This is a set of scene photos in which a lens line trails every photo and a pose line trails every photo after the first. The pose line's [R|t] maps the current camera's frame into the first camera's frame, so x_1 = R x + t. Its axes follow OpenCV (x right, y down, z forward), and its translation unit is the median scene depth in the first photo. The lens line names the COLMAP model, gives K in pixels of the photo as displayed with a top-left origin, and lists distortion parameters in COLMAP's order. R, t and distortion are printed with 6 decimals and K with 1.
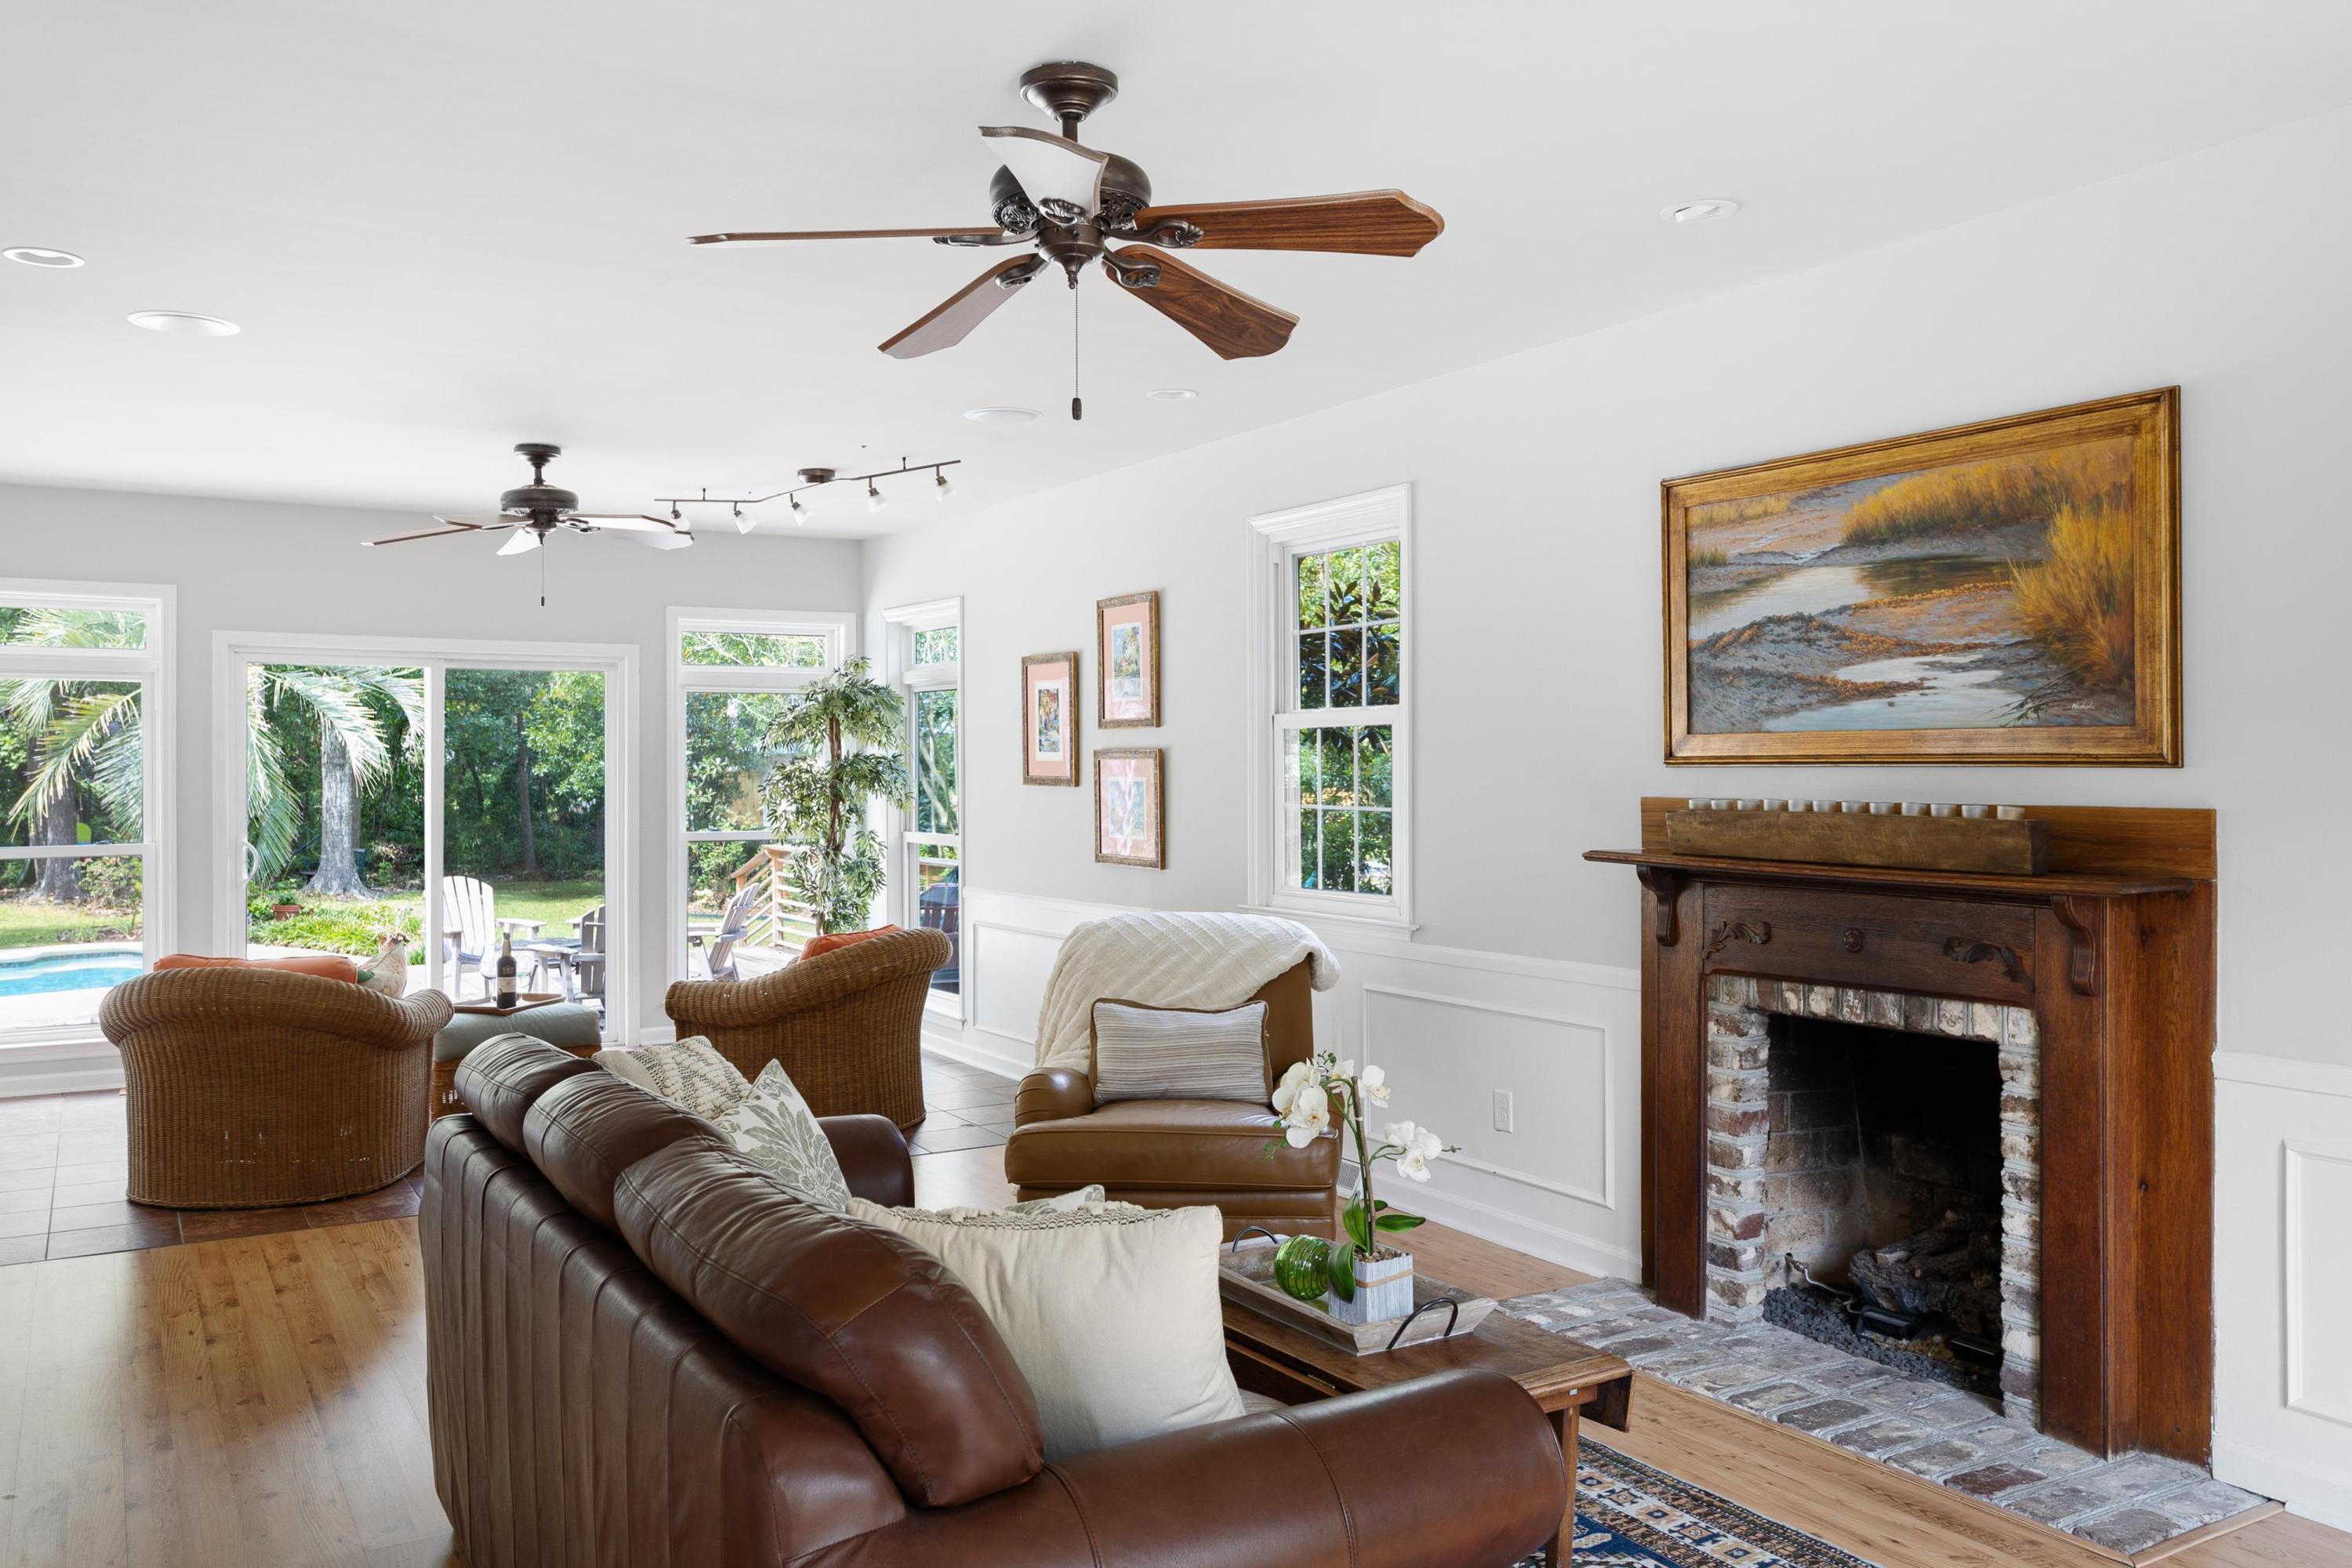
lens RADIAL K [[1772.9, 0, 1175.7], [0, 1772.9, 780.0], [0, 0, 1]] dist [-0.010603, -0.006426]
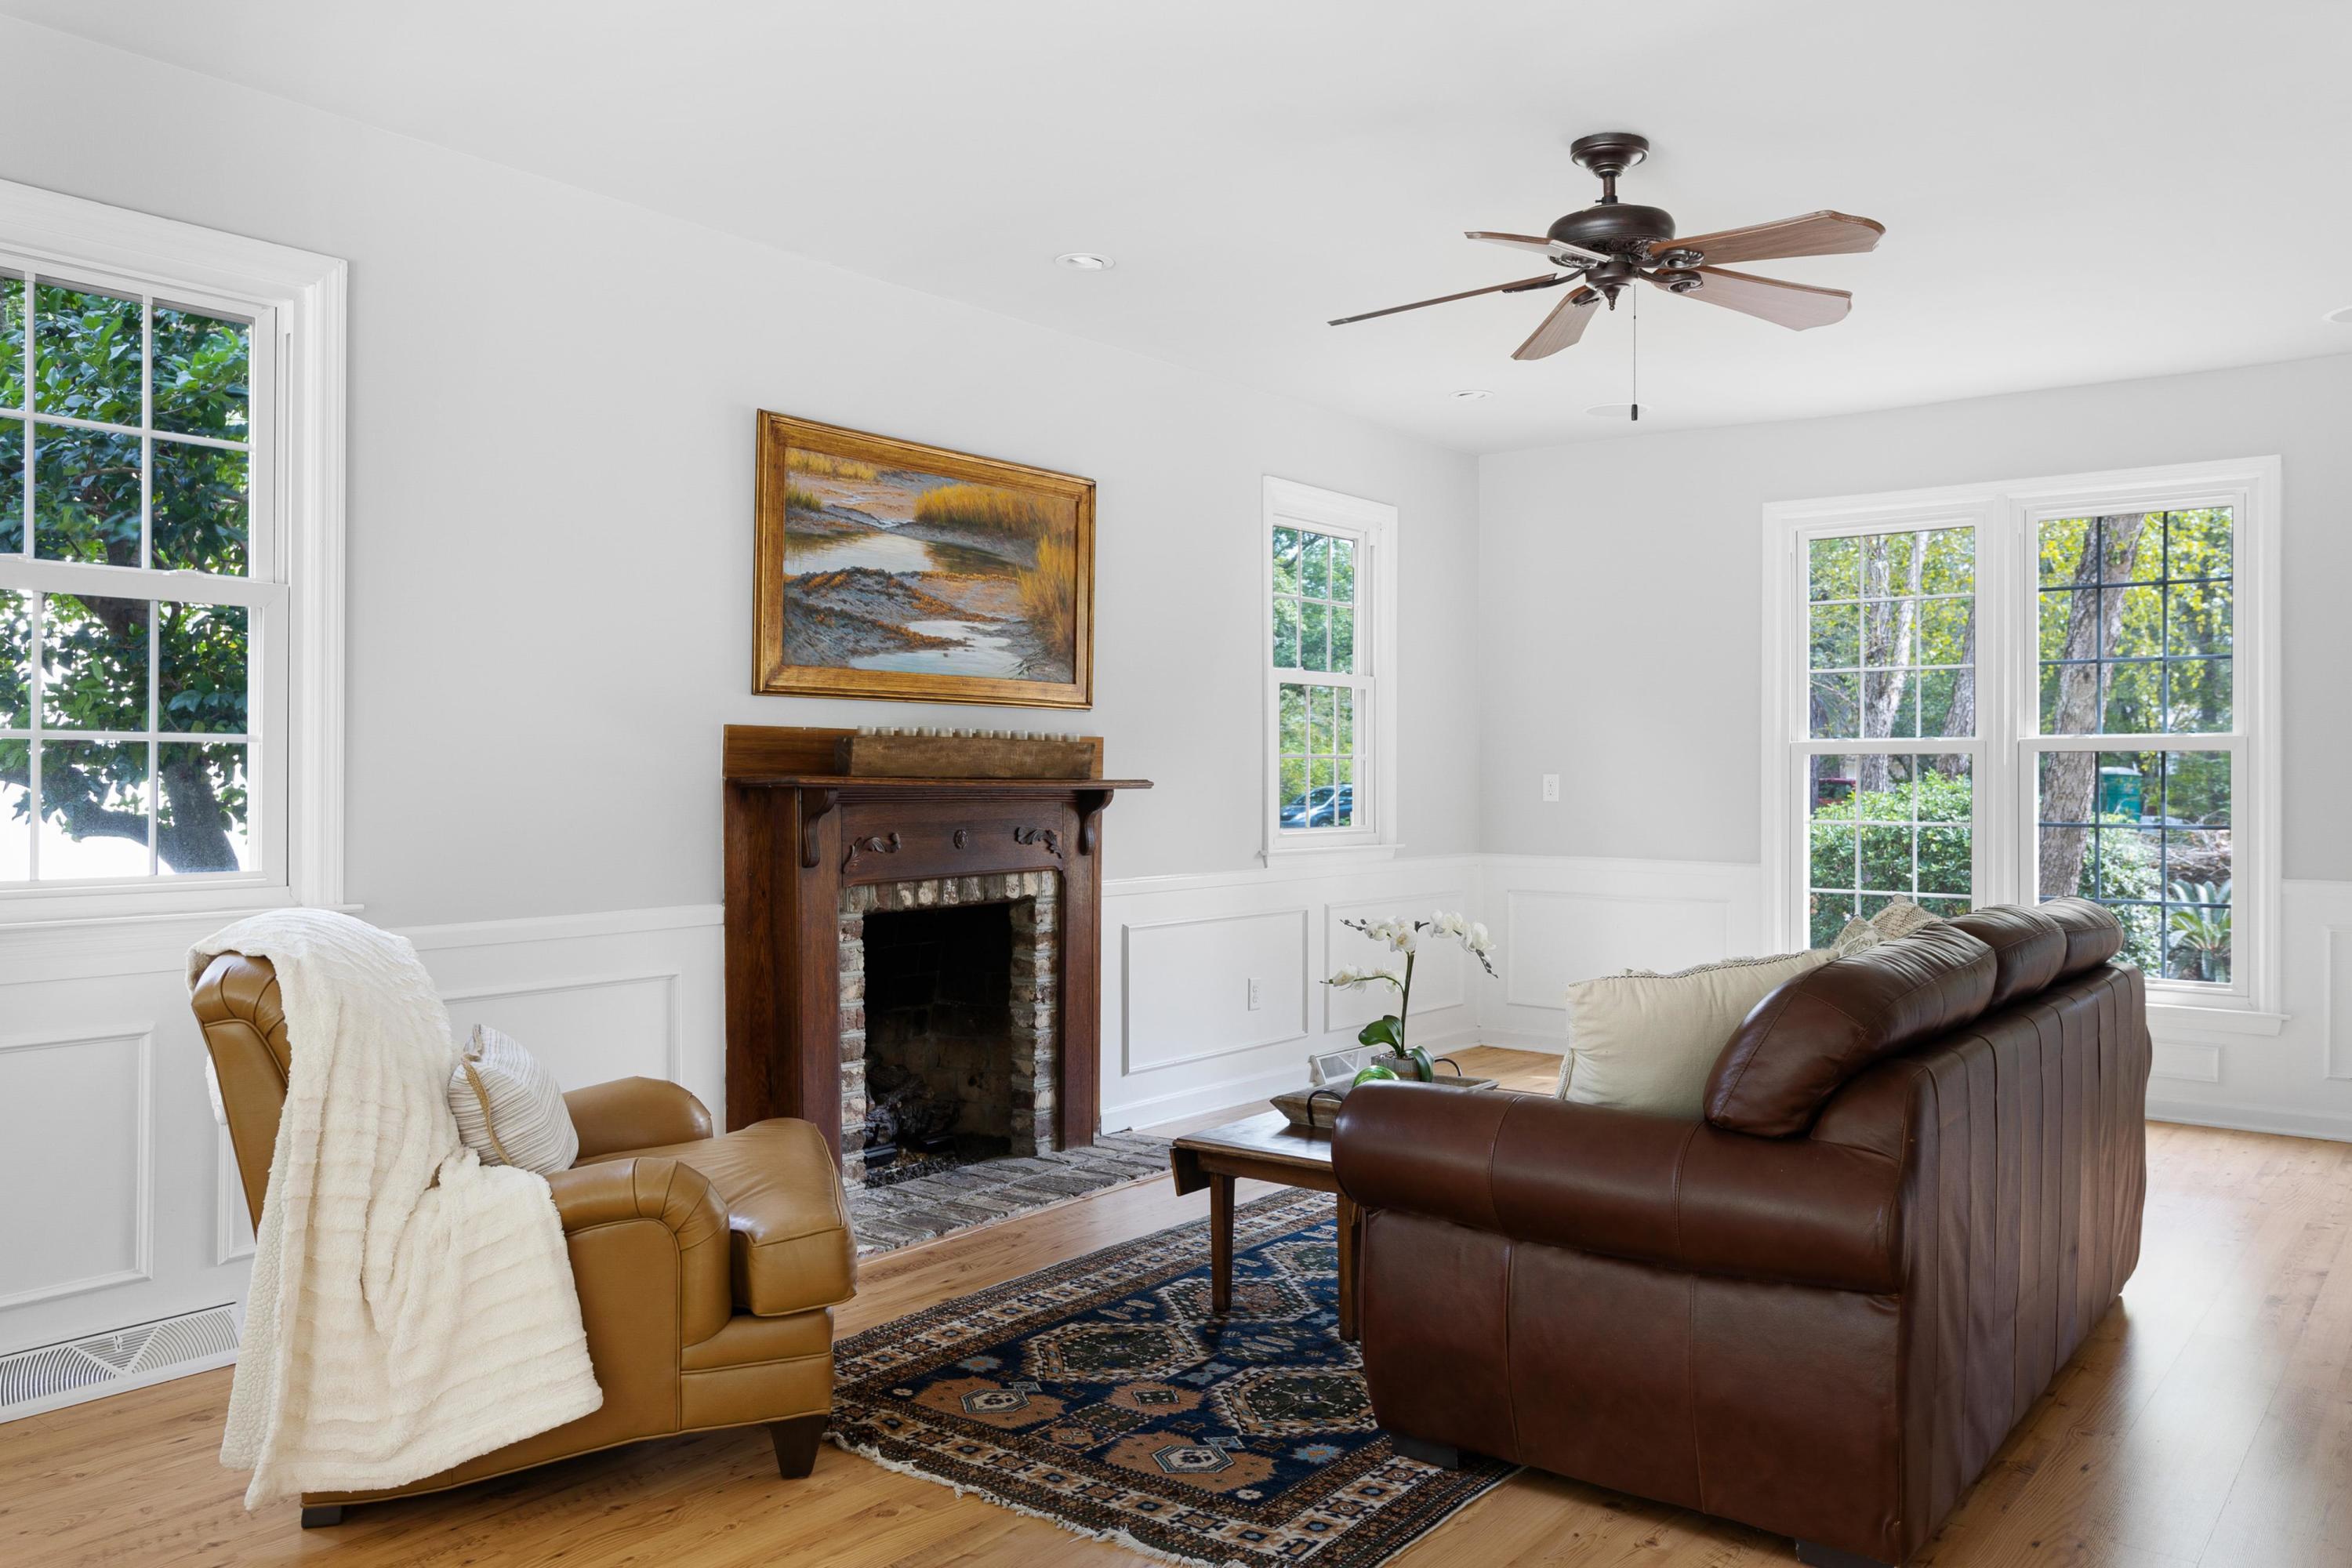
lens RADIAL K [[1772.9, 0, 1176.3], [0, 1772.9, 776.7], [0, 0, 1]] dist [-0.010603, -0.006426]
pose [[-0.359831, 0.000723, 0.933017, -0.835599], [0.004592, 0.999989, 0.000996, 0.043814], [-0.933006, 0.004643, -0.359830, 1.272458]]
